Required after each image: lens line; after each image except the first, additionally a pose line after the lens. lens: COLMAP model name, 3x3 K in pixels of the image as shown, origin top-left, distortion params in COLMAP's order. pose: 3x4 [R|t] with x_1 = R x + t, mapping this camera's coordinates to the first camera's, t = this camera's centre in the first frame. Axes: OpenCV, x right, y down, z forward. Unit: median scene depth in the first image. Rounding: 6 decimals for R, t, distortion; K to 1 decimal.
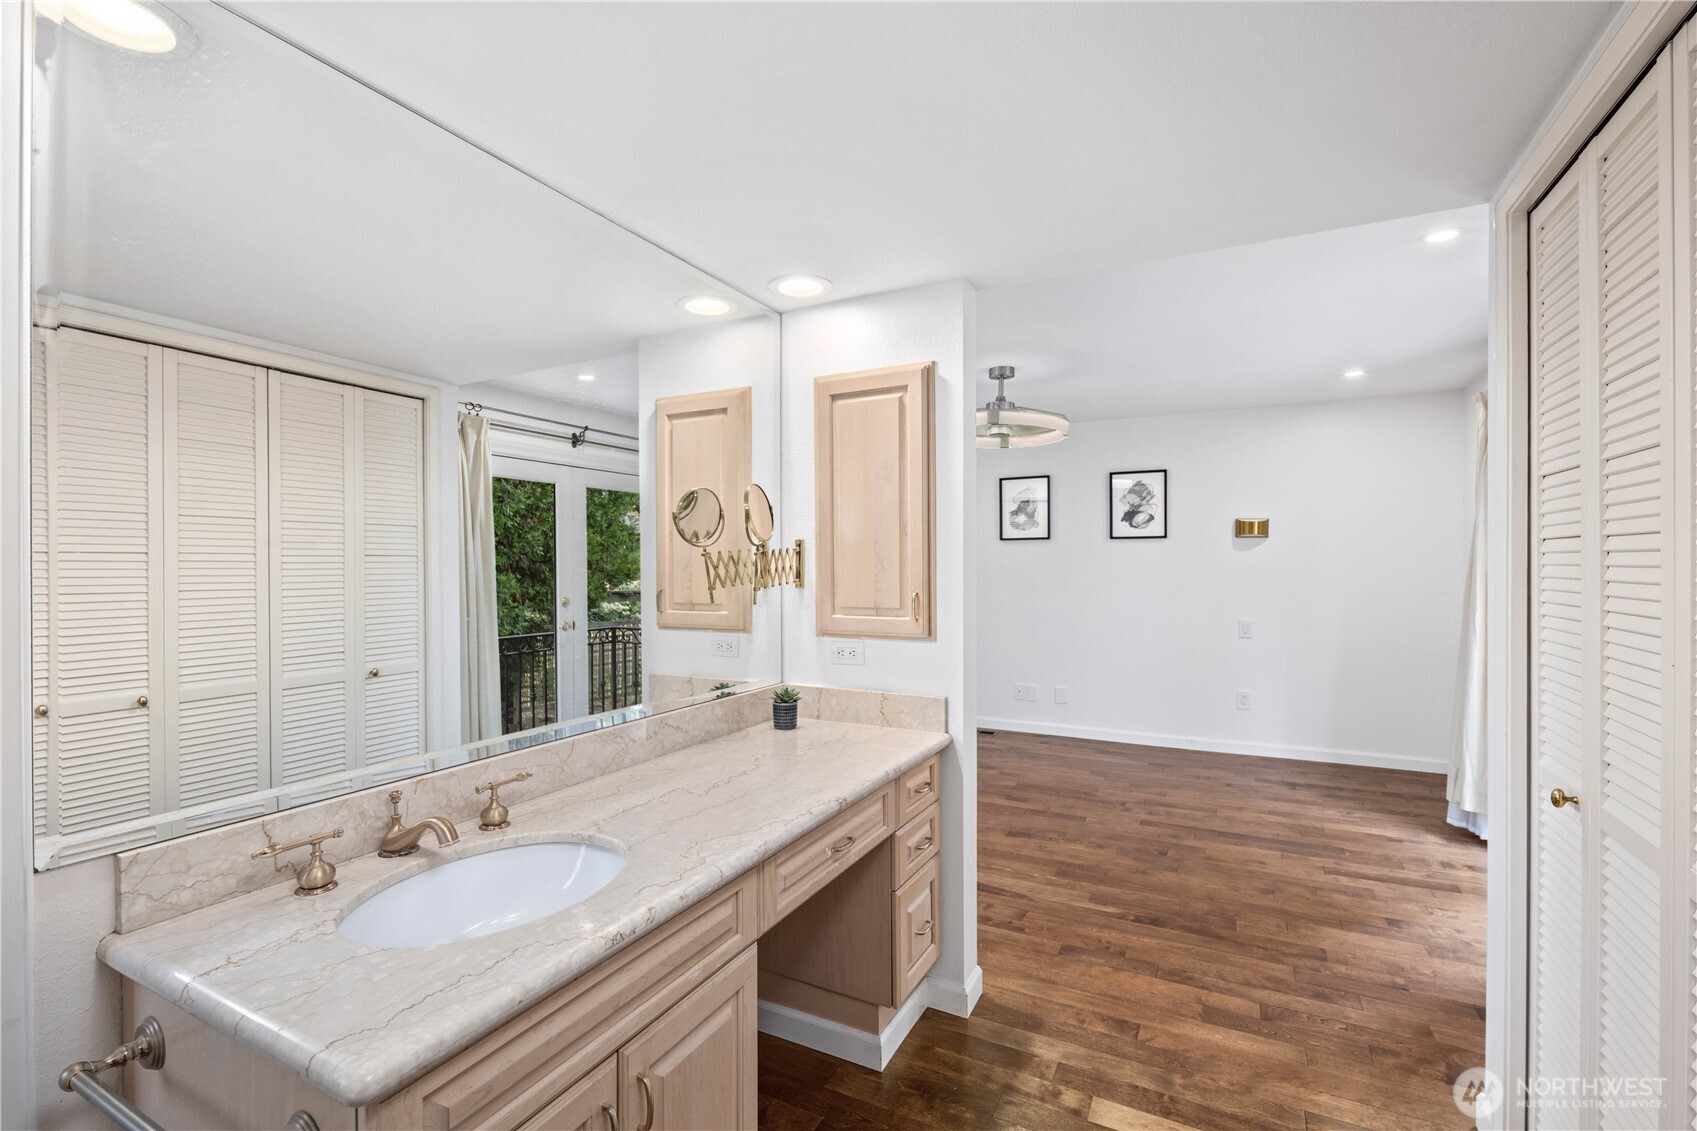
lens RADIAL K [[732.9, 0, 848.5], [0, 732.9, 565.5], [0, 0, 1]] dist [-0.001288, -0.000638]
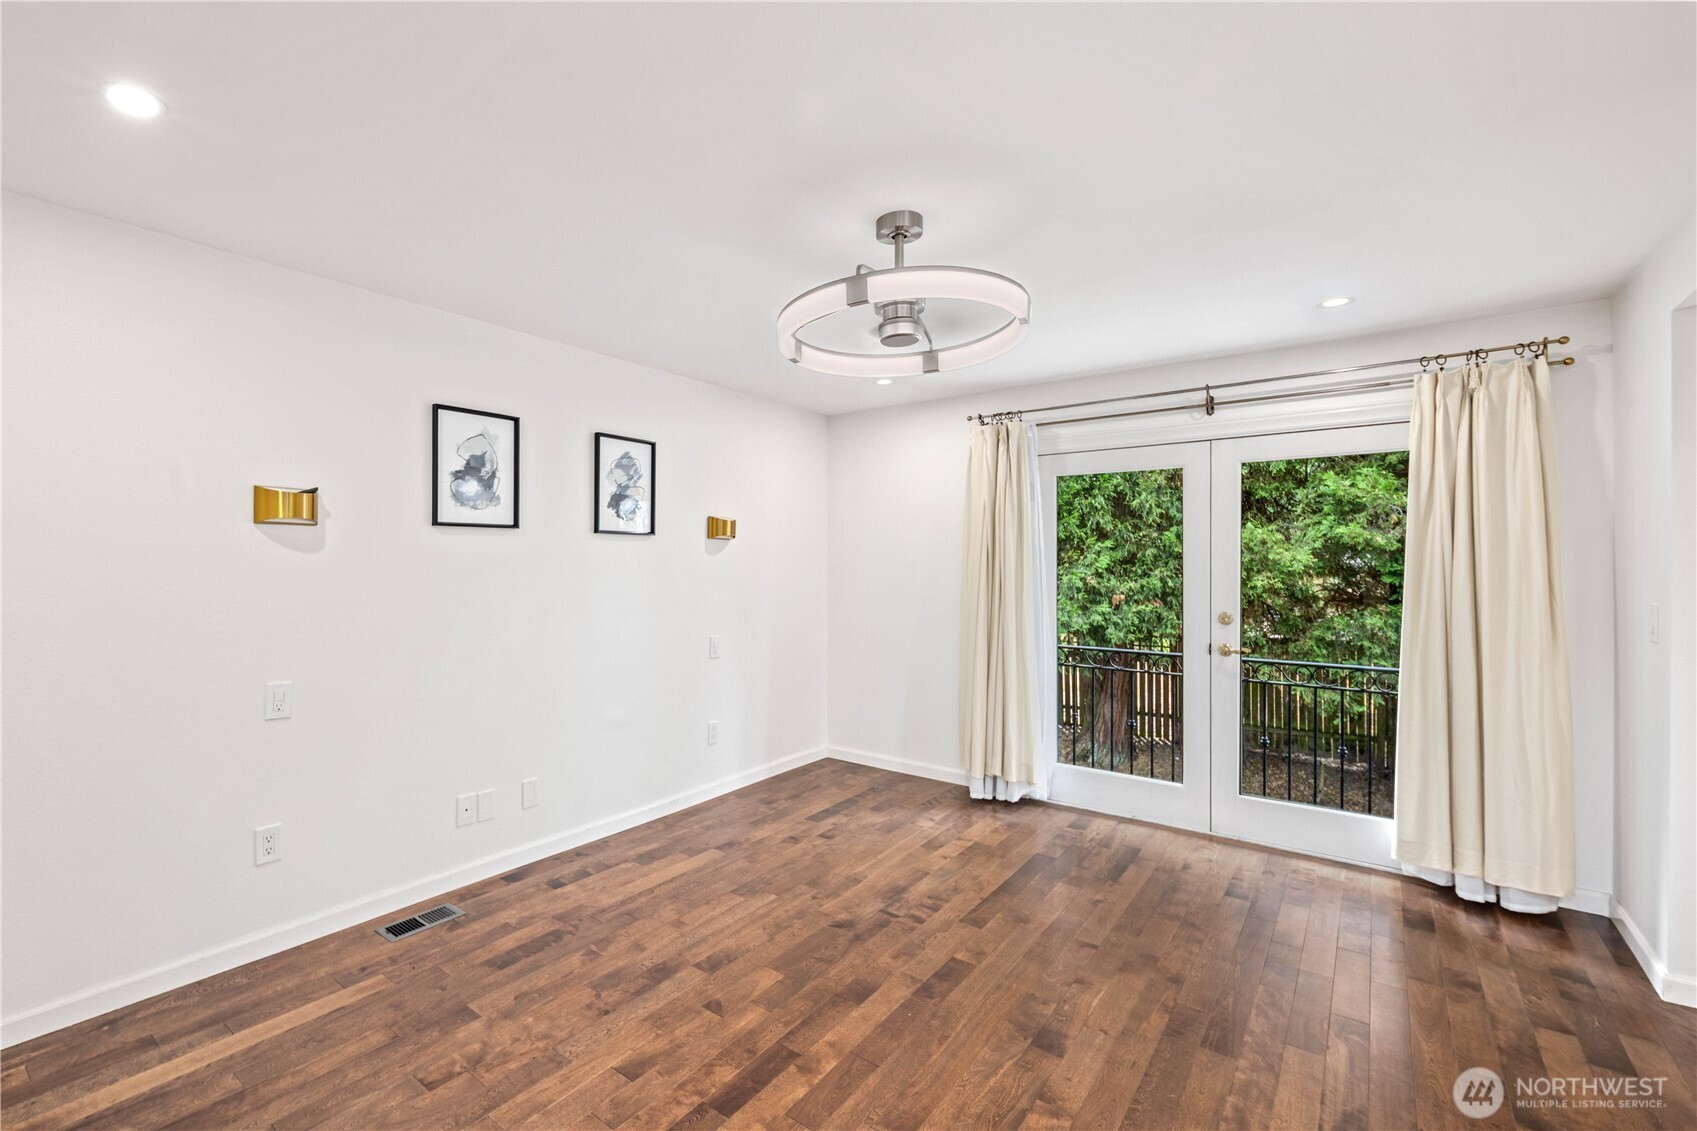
lens RADIAL K [[732.9, 0, 848.5], [0, 732.9, 565.5], [0, 0, 1]] dist [-0.001288, -0.000638]
pose [[0.237555, 0.001167, 0.971373, -0.305106], [-0.000227, 0.999999, -0.001146, -0.008515], [-0.971374, 0.000051, 0.237555, 0.833610]]
